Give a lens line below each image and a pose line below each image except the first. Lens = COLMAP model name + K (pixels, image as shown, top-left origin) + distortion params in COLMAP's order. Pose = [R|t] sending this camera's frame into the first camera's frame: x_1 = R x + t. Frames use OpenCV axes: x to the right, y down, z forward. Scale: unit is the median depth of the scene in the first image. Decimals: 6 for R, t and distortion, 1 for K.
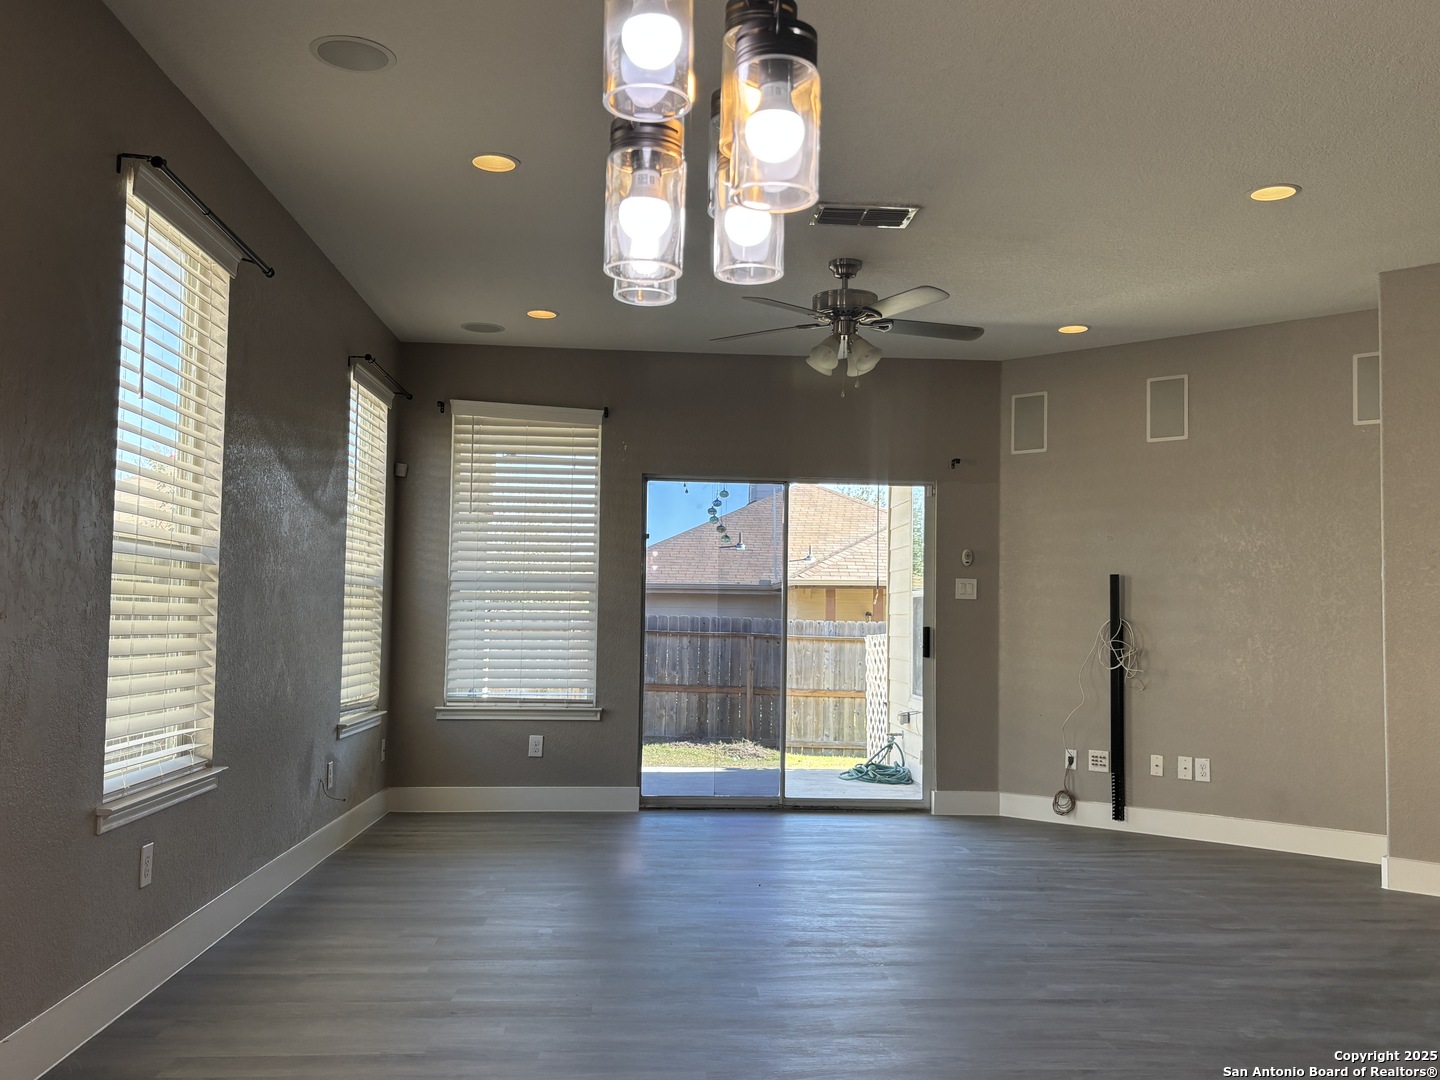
lens RADIAL K [[1264.0, 0, 717.1], [0, 1264.0, 547.0], [0, 0, 1]] dist [0.002248, 0.003972]
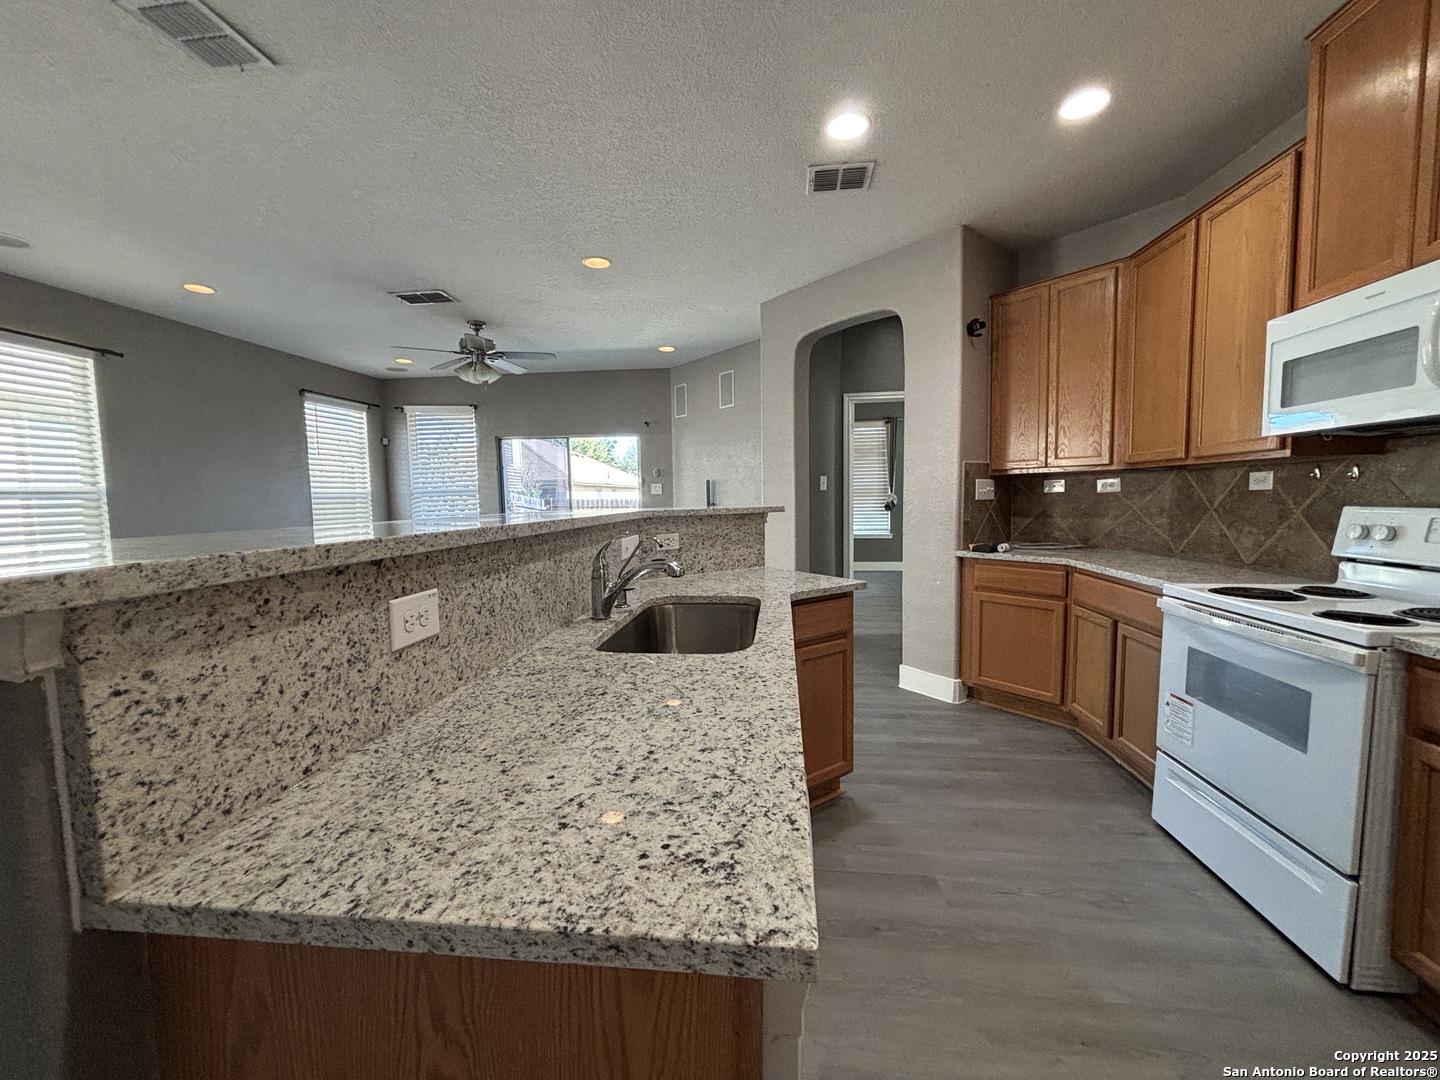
lens RADIAL K [[580.2, 0, 724.4], [0, 580.2, 542.7], [0, 0, 1]] dist [0.000591, 0.000231]
pose [[0.985712, -0.018188, -0.167453, 0.630299], [0.041233, 0.989961, 0.135194, -0.001725], [0.163313, -0.140167, 0.976566, 0.171312]]
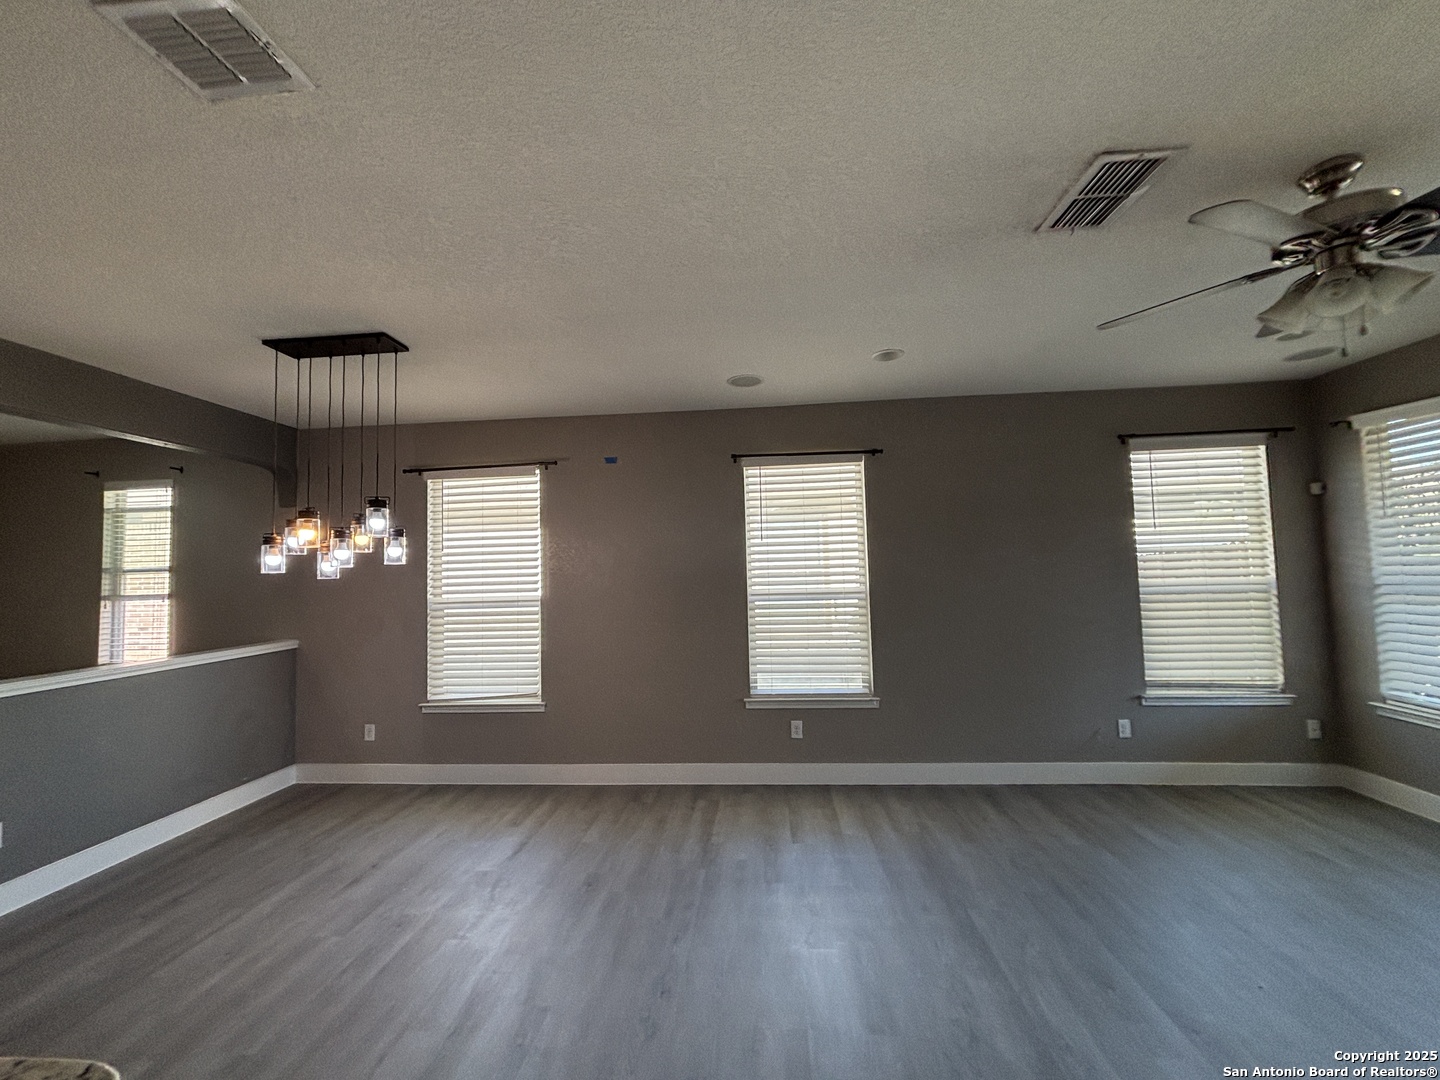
lens RADIAL K [[580.2, 0, 722.5], [0, 580.2, 541.3], [0, 0, 1]] dist [0.000591, 0.000231]
pose [[-0.135426, -0.063333, -0.988761, 0.472293], [0.081057, 0.993901, -0.074764, -0.023084], [0.987466, -0.090271, -0.129467, 0.715106]]
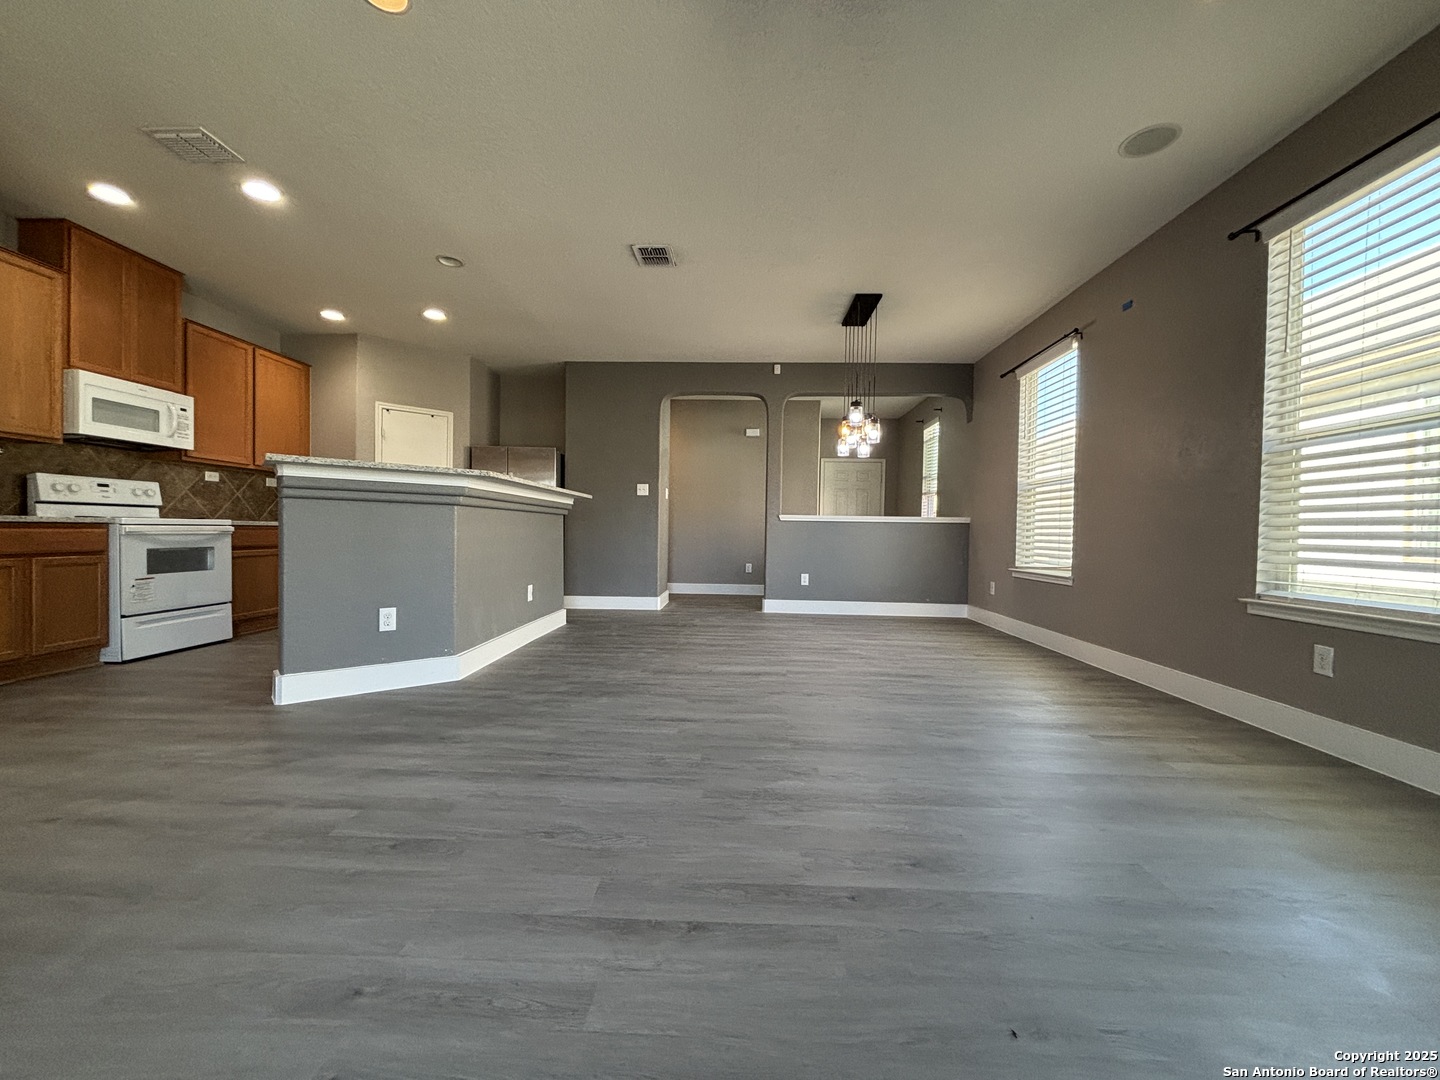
lens RADIAL K [[580.2, 0, 719.6], [0, 580.2, 544.3], [0, 0, 1]] dist [0.000591, 0.000231]
pose [[-0.995044, -0.034307, 0.093327, 0.116791], [-0.037684, 0.998688, -0.034663, 0.117009], [-0.092015, -0.038008, -0.995032, 1.186675]]
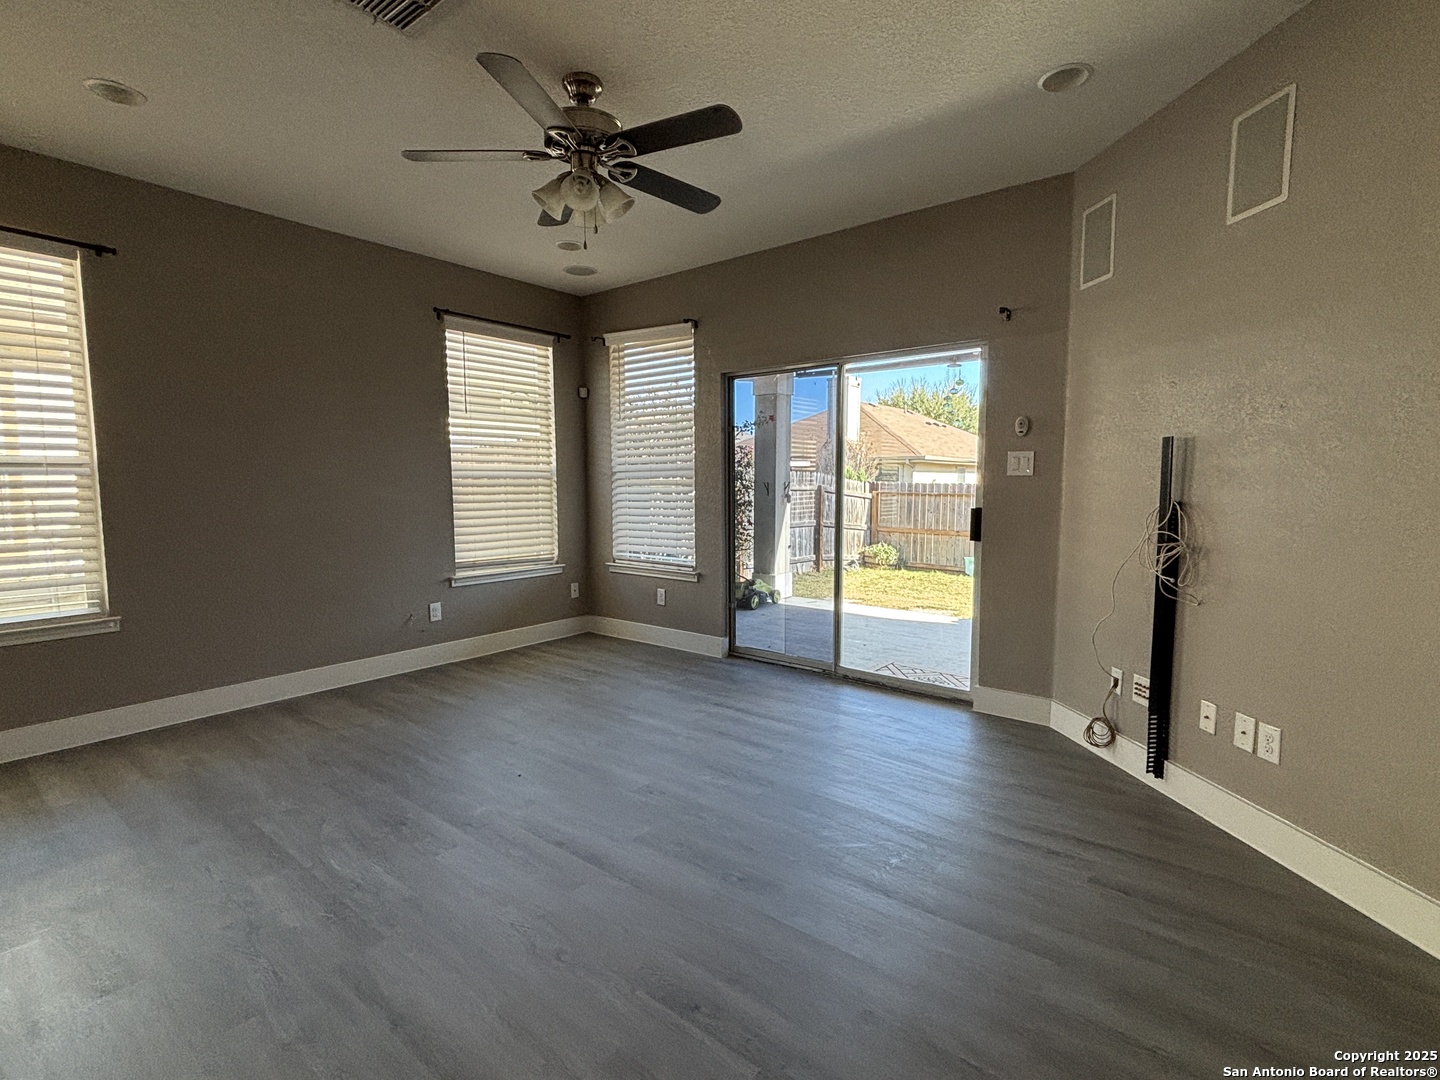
lens RADIAL K [[683.4, 0, 718.2], [0, 683.4, 543.1], [0, 0, 1]] dist [0.000558, -0.002788]
pose [[0.740824, 0.042153, -0.670375, 0.501129], [0.052265, 0.991386, 0.120096, 0.028091], [0.669663, -0.124007, 0.732239, 0.718627]]
